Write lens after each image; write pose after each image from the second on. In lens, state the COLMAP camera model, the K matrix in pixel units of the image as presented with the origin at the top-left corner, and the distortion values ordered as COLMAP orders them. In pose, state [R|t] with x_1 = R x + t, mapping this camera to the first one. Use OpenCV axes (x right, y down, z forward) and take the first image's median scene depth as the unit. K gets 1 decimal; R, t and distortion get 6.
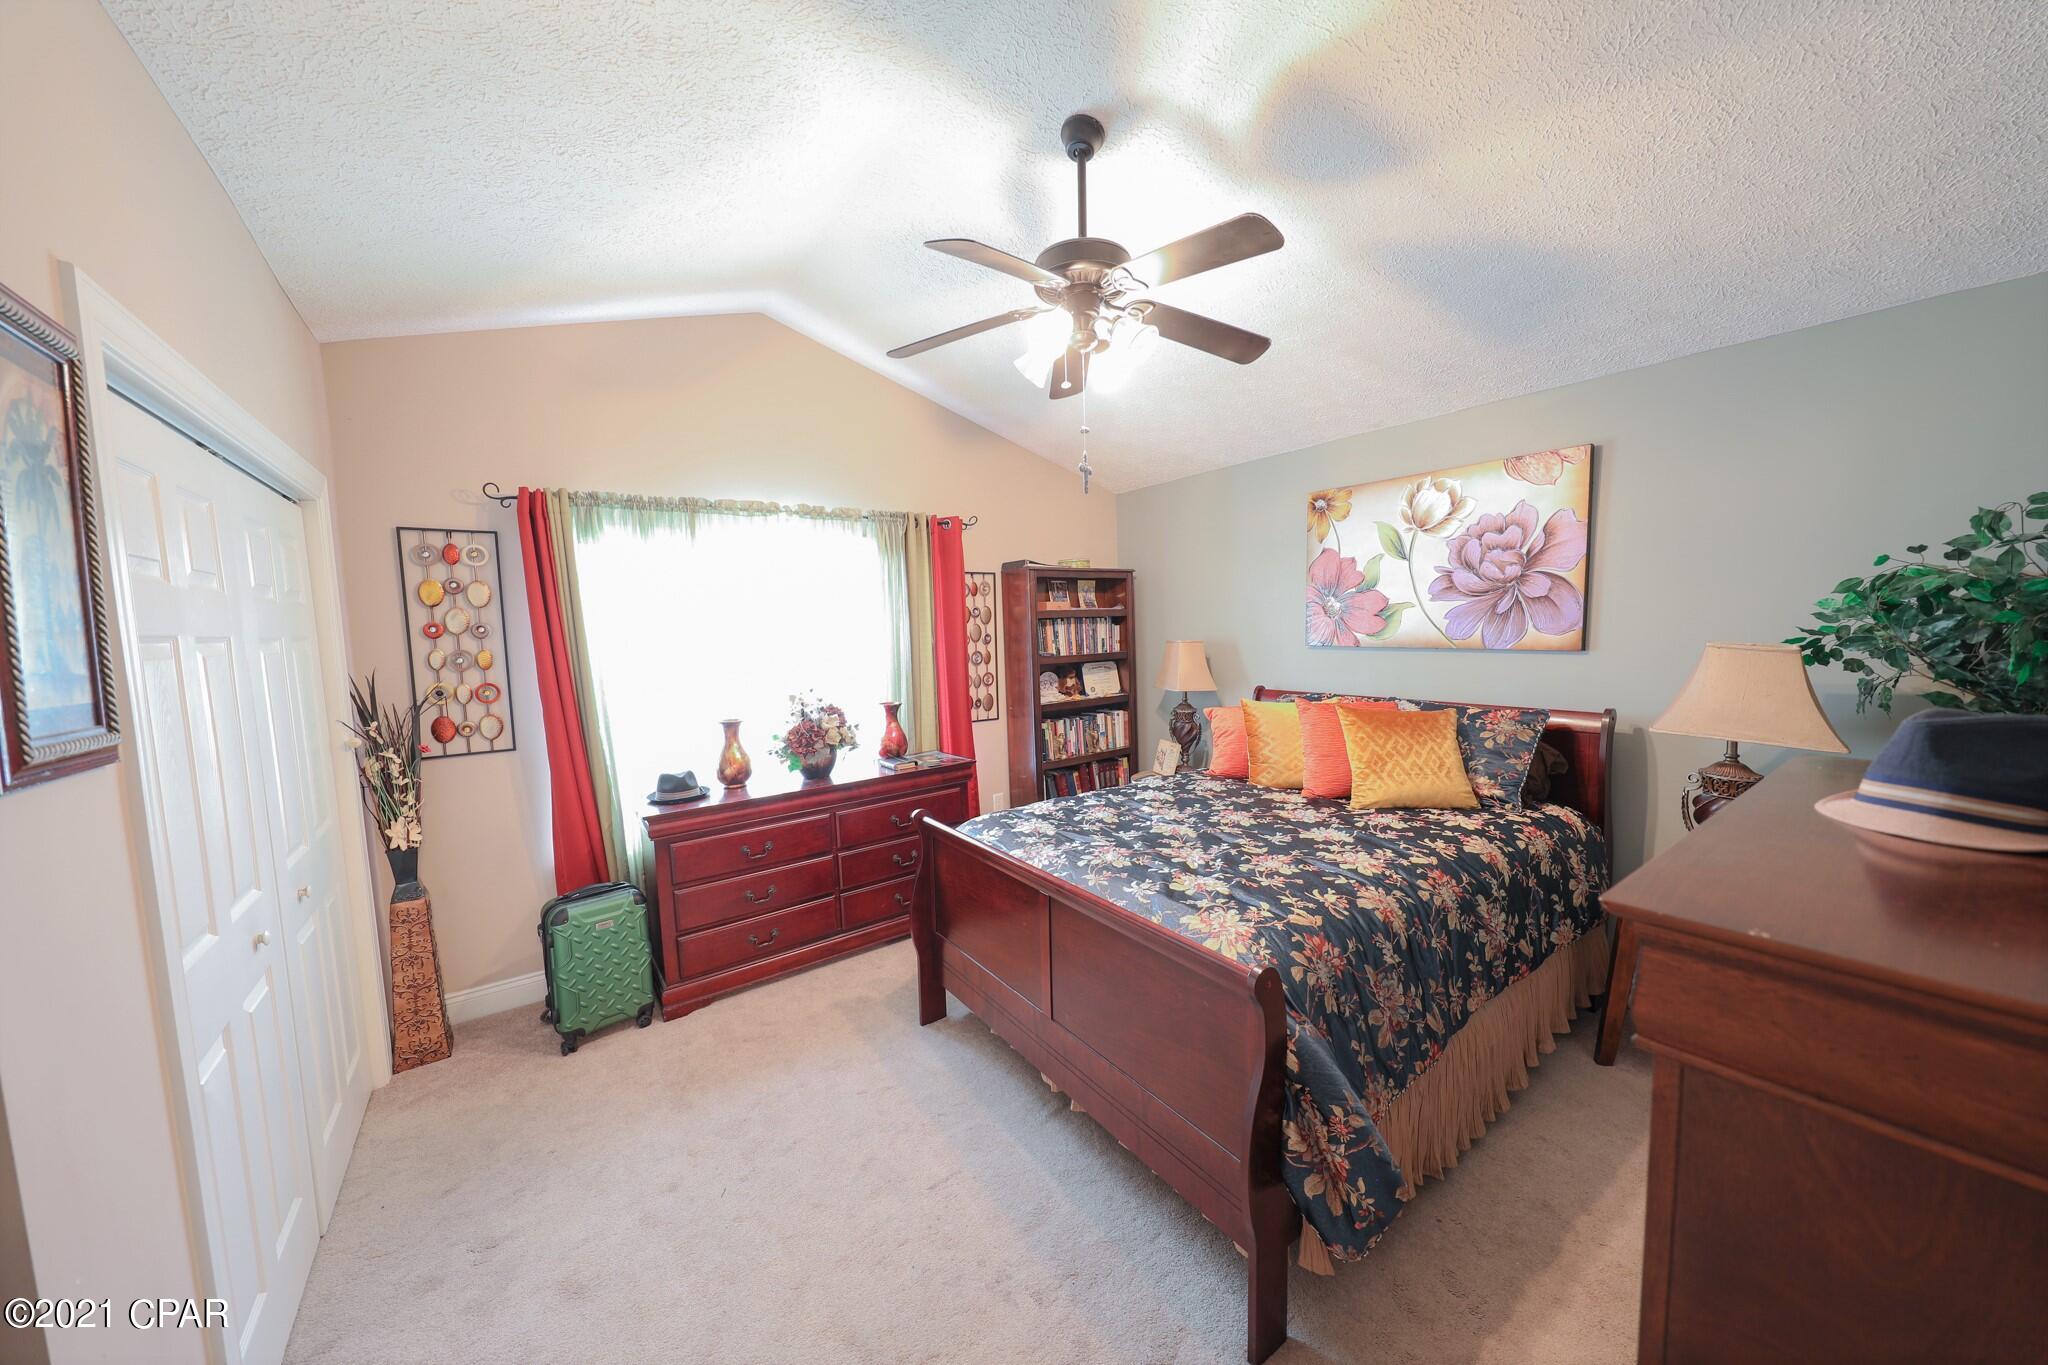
lens RADIAL K [[703.6, 0, 1021.5], [0, 703.6, 677.5], [0, 0, 1]] dist [-0.000252, 0.000002]
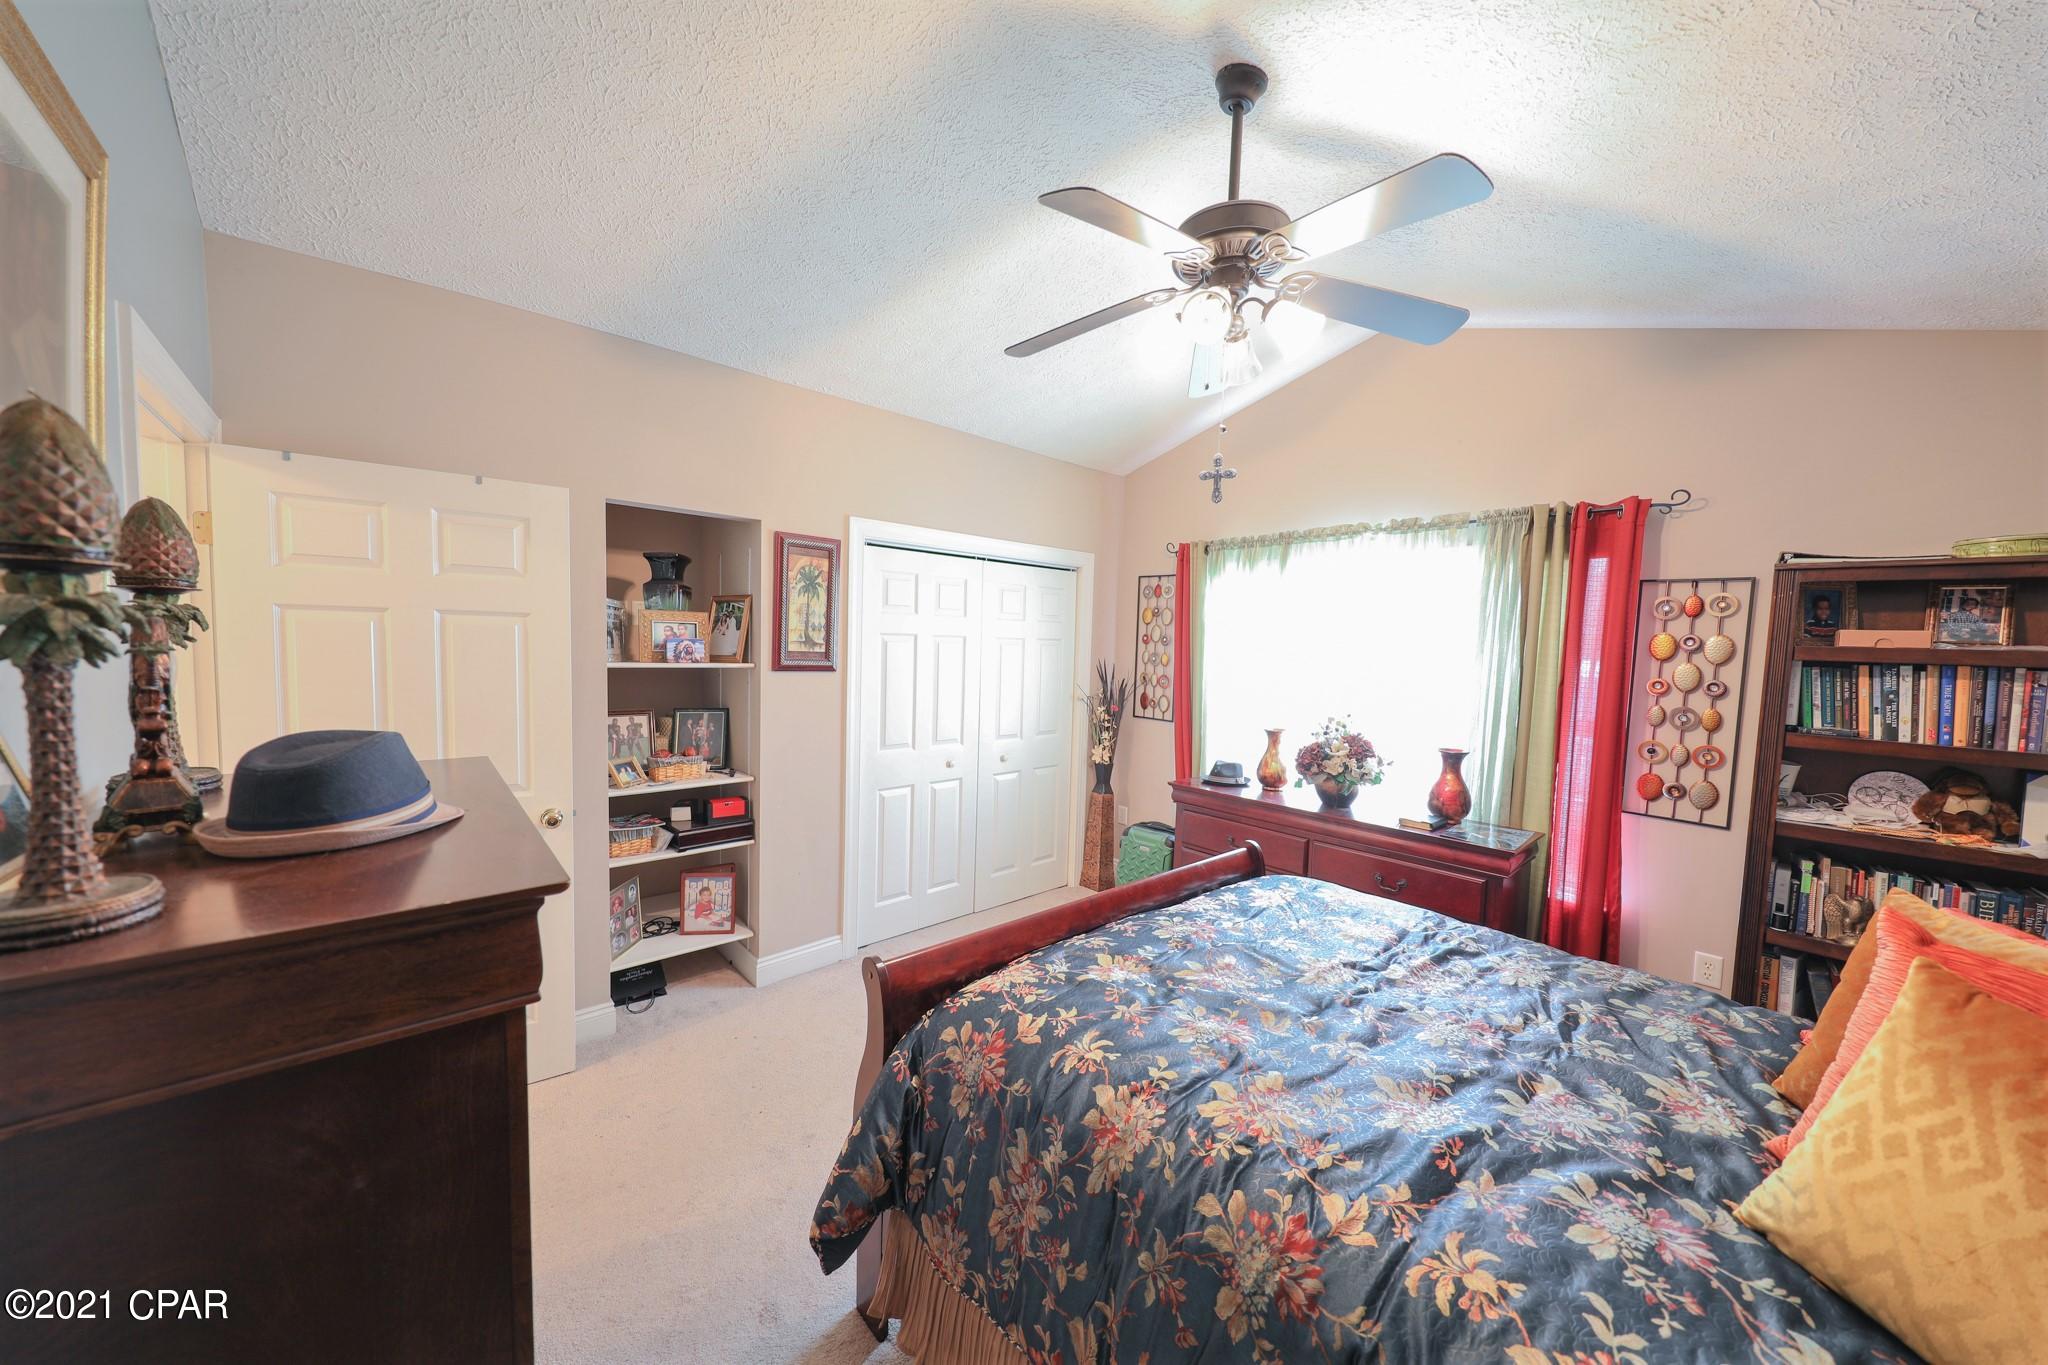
lens RADIAL K [[703.4, 0, 1024.0], [0, 703.4, 682.5], [0, 0, 1]] dist [-0.000580, -0.000048]
pose [[0.112170, 0.097105, -0.988933, 0.626815], [-0.110038, 0.990307, 0.084759, -0.062962], [0.987578, 0.099313, 0.121768, 0.462095]]
